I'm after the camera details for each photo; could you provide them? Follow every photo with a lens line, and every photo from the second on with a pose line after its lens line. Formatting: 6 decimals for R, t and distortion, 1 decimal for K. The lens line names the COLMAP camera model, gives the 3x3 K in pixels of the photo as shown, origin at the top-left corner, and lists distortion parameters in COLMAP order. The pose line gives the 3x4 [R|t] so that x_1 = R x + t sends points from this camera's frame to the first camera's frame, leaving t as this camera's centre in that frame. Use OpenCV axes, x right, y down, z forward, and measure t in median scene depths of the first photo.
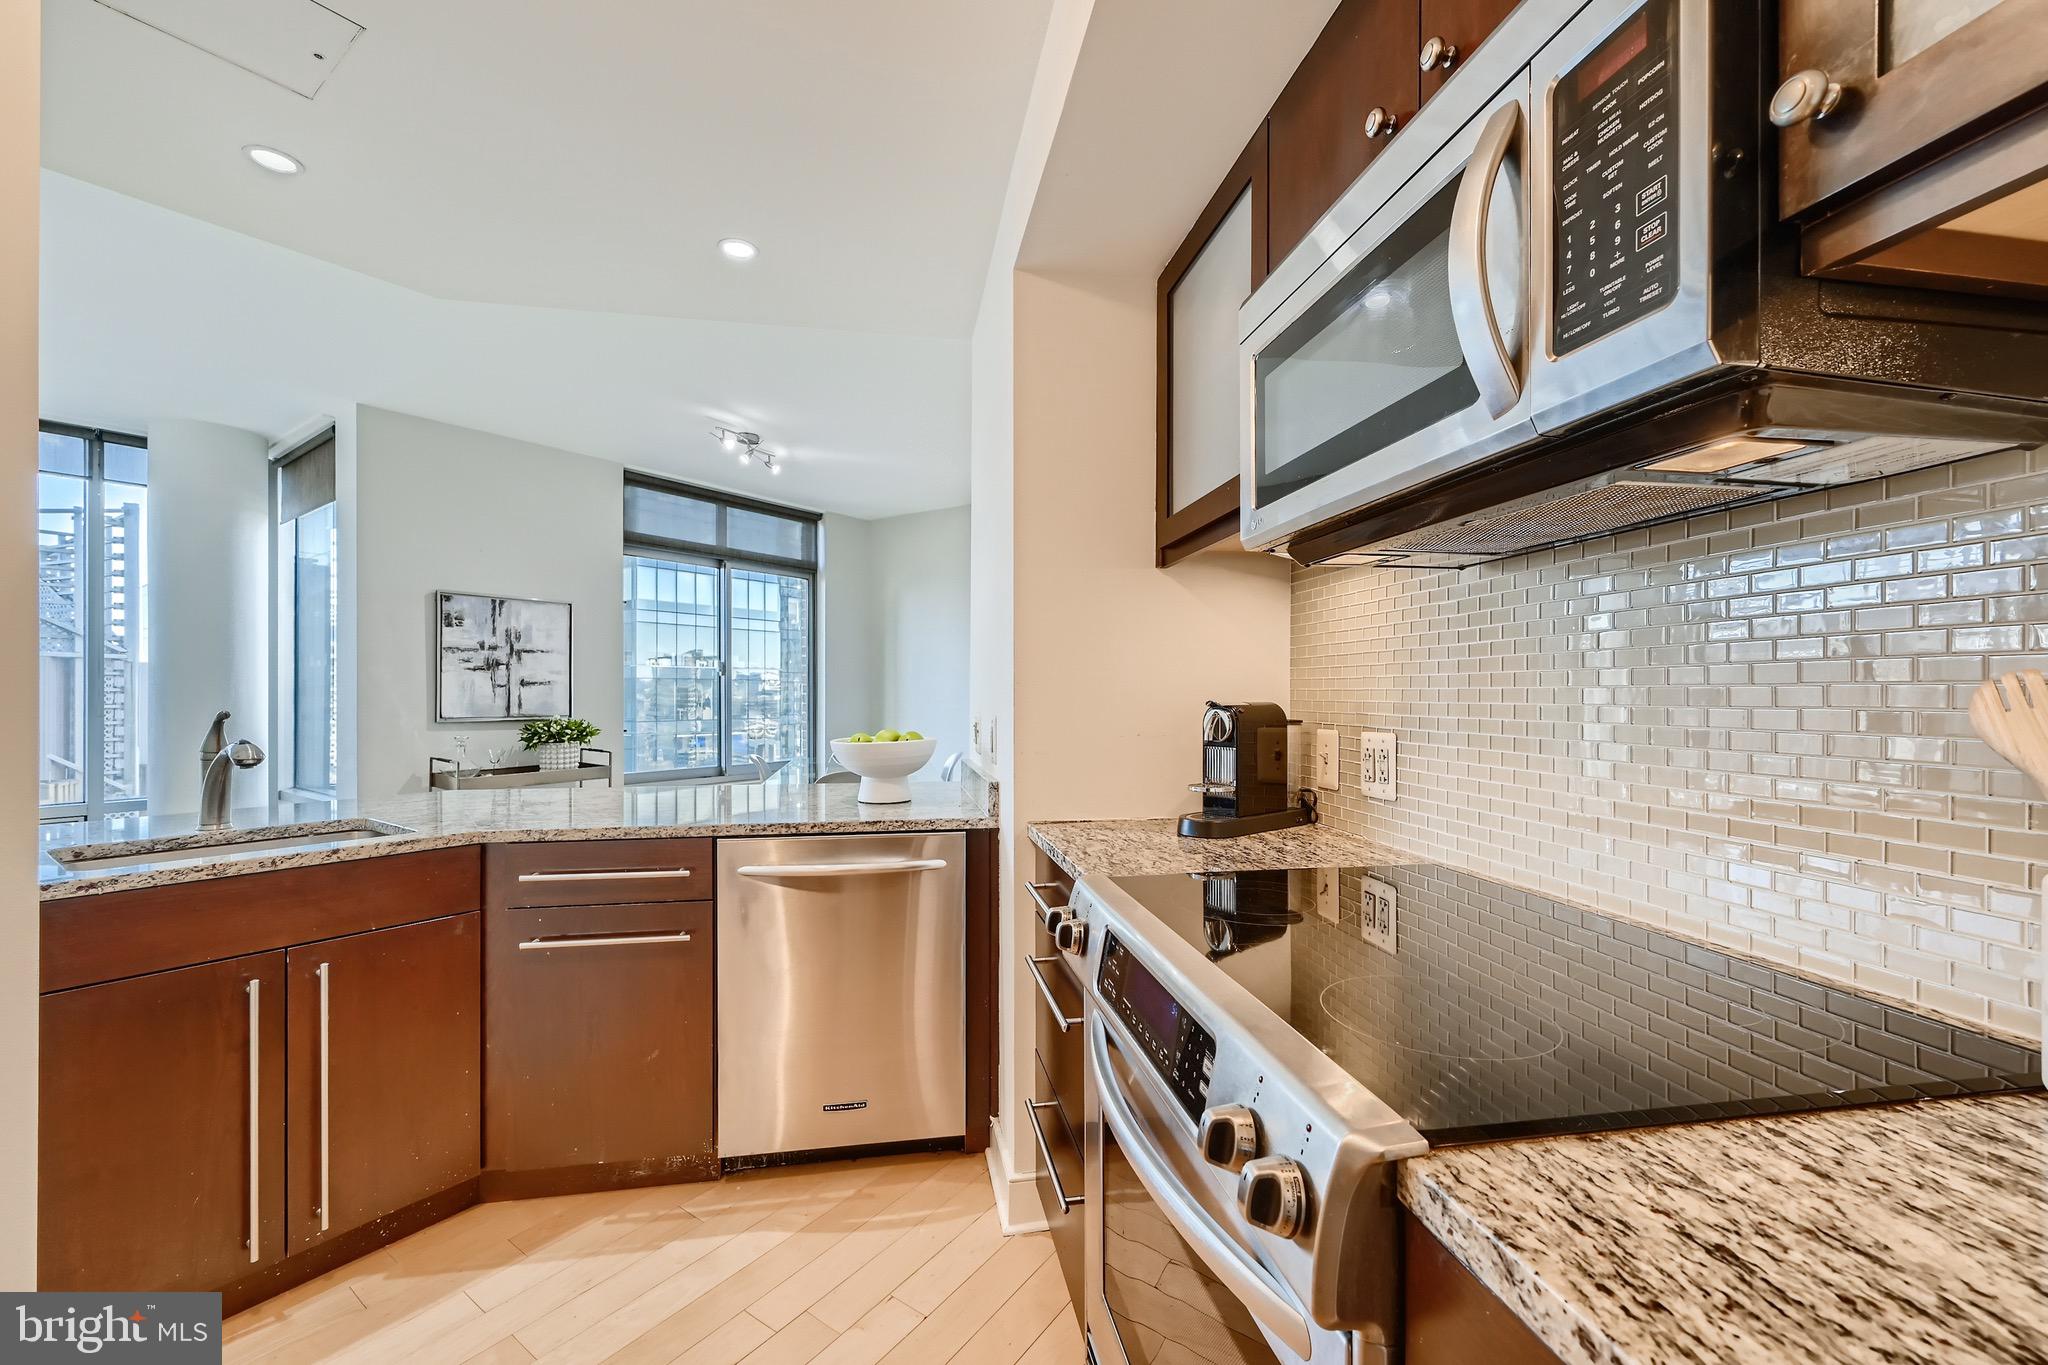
lens RADIAL K [[824.8, 0, 1022.0], [0, 824.8, 693.0], [0, 0, 1]] dist [-0.001394, -0.000173]
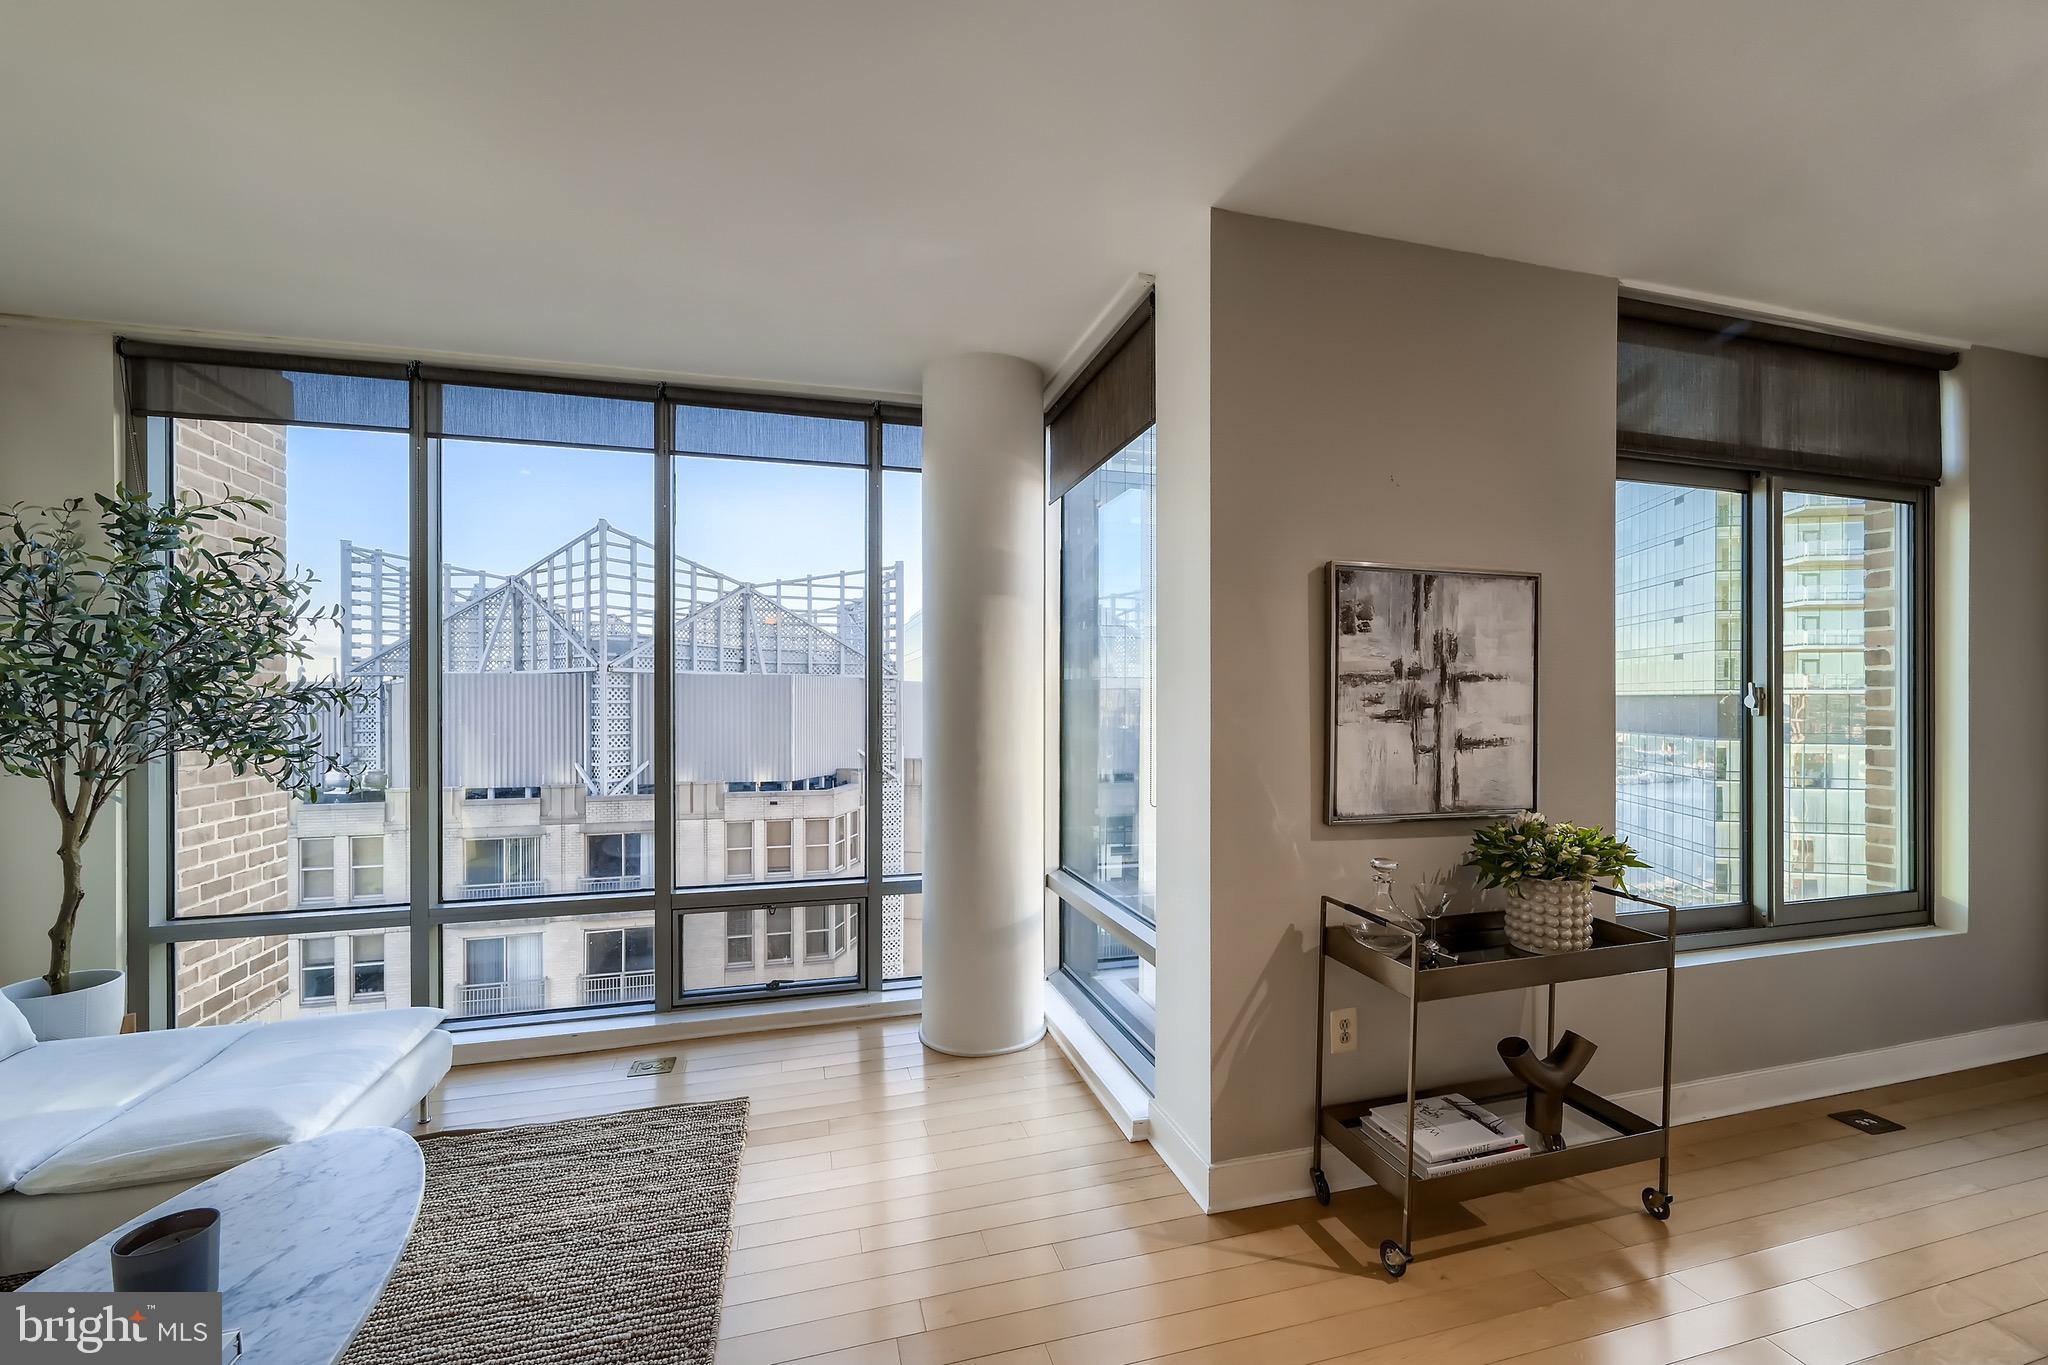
lens RADIAL K [[824.6, 0, 1020.4], [0, 824.6, 704.4], [0, 0, 1]] dist [0.000476, -0.000017]
pose [[0.778694, 0.003503, -0.627394, -0.527718], [-0.000215, 0.999986, 0.005317, -0.039574], [0.627404, -0.004005, 0.778684, 0.477803]]
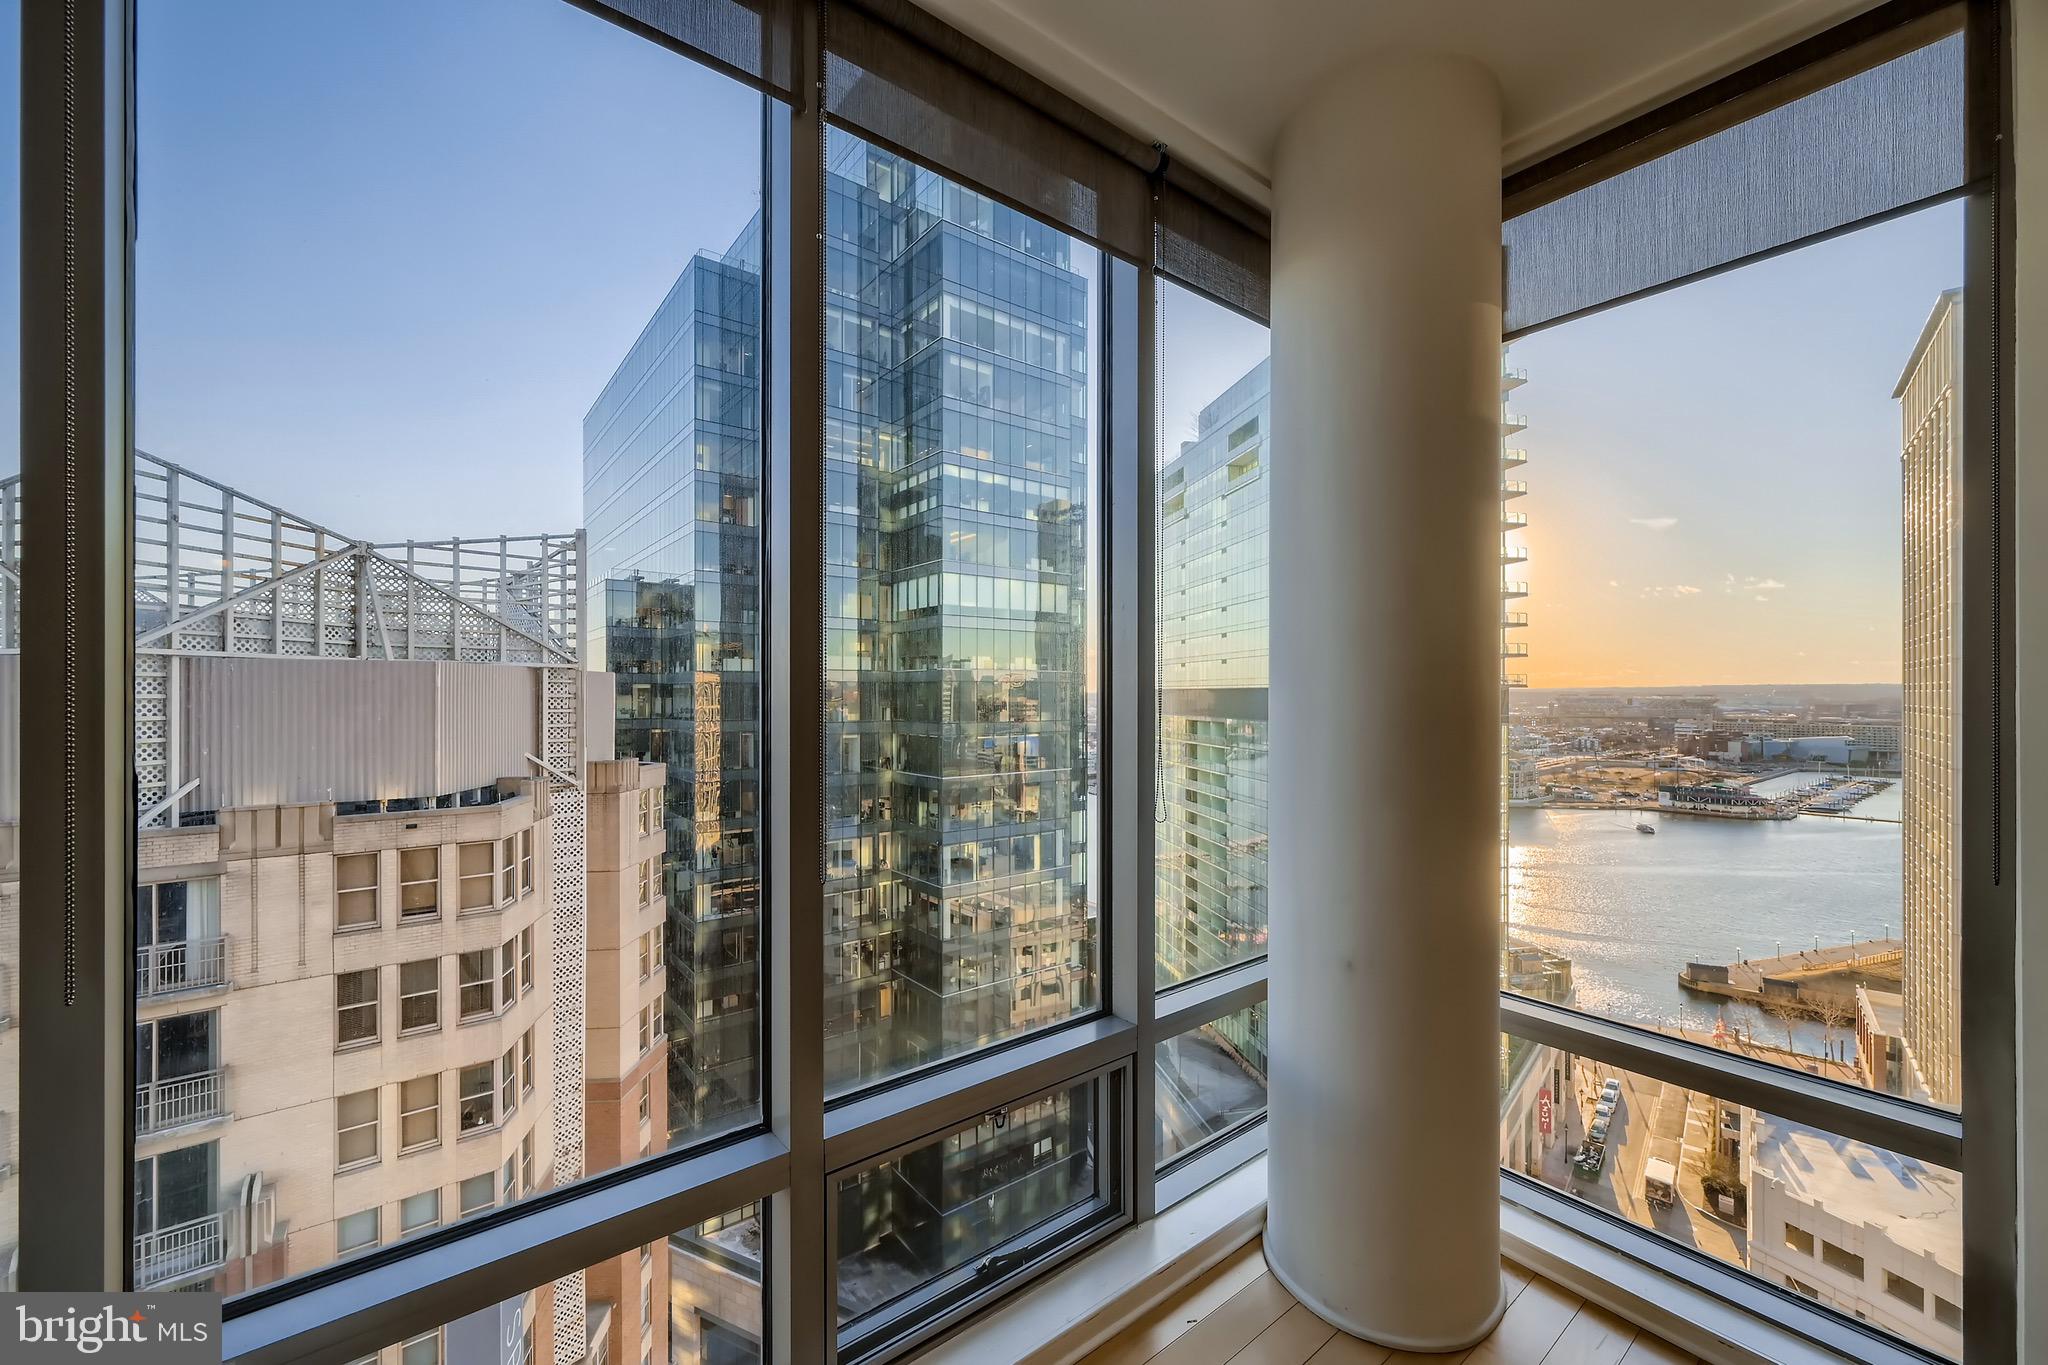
lens RADIAL K [[811.7, 0, 1022.2], [0, 811.7, 691.3], [0, 0, 1]] dist [-0.001163, 0.000186]
pose [[0.960575, -0.001657, -0.278016, -1.073510], [0.001303, 0.999998, -0.001459, -0.039352], [0.278018, 0.001039, 0.960575, 0.575165]]
